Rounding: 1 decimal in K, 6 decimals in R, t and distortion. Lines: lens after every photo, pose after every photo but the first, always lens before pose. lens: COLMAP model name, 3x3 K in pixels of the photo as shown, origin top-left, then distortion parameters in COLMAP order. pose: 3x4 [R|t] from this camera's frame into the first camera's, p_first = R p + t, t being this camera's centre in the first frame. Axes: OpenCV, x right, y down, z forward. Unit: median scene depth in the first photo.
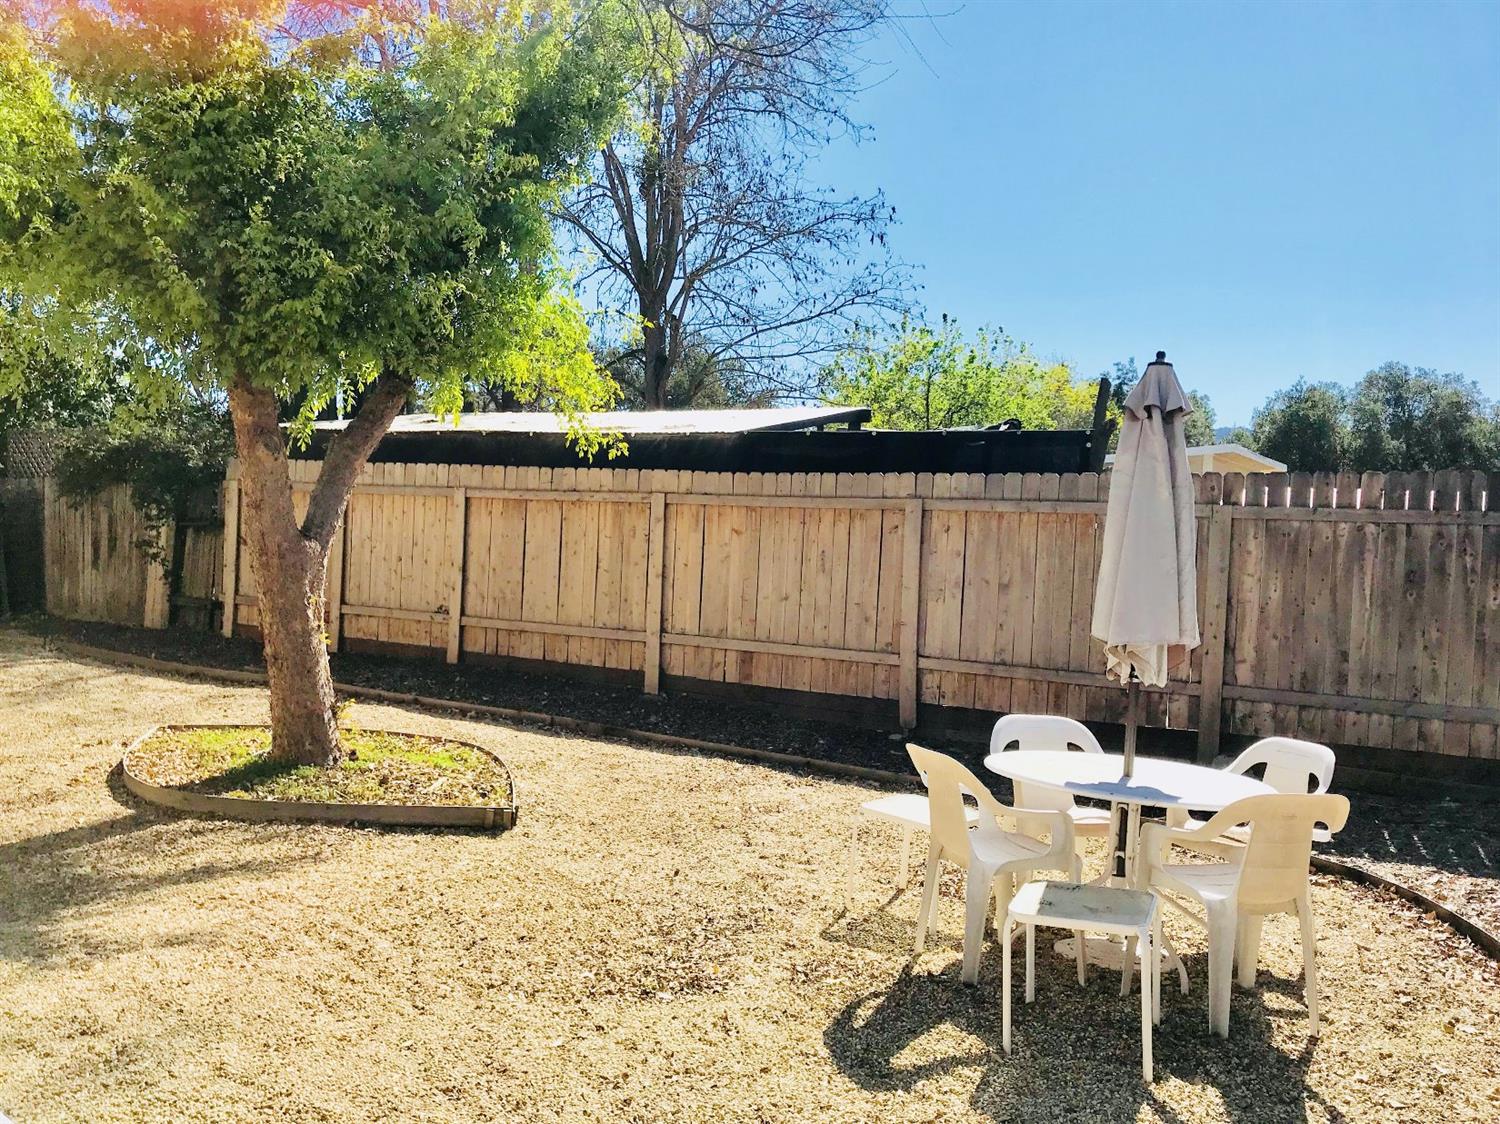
lens RADIAL K [[1225.5, 0, 747.1], [0, 1225.5, 565.9], [0, 0, 1]] dist [0.046635, -0.056359]
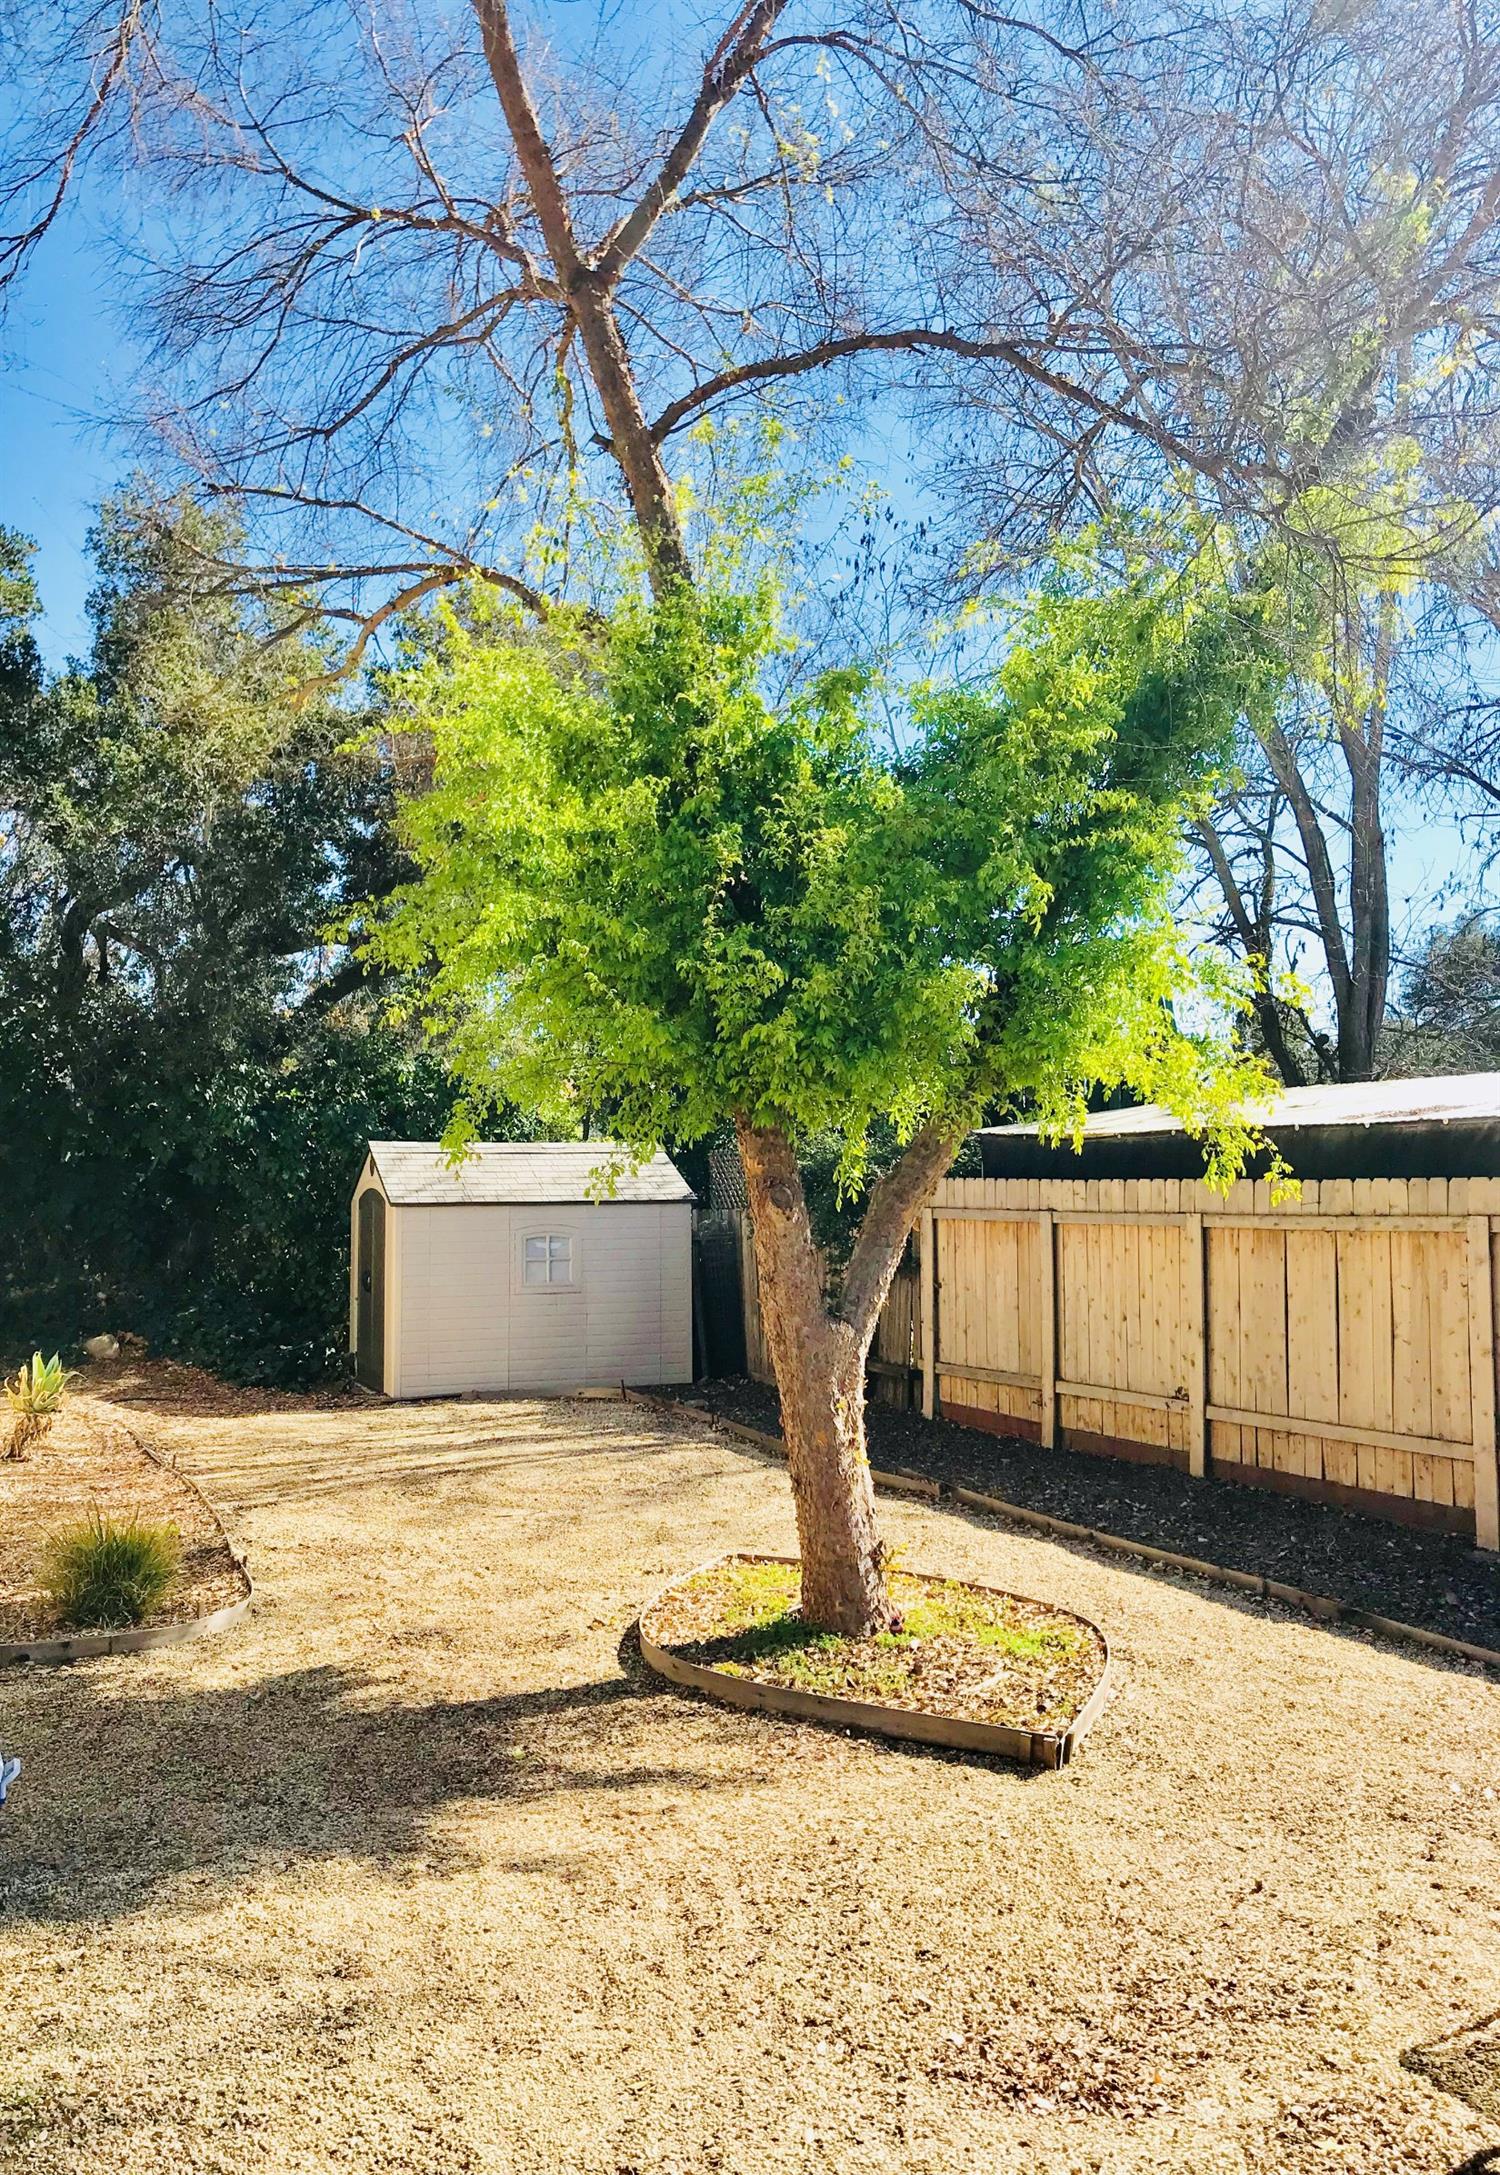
lens RADIAL K [[1807.9, 0, 735.9], [0, 1807.9, 1066.2], [0, 0, 1]] dist [0.011843, 0.007471]
pose [[0.816761, -0.075638, -0.571998, 0.239208], [0.007753, 0.992719, -0.120202, -0.045149], [0.576925, 0.093741, 0.811400, 0.057963]]
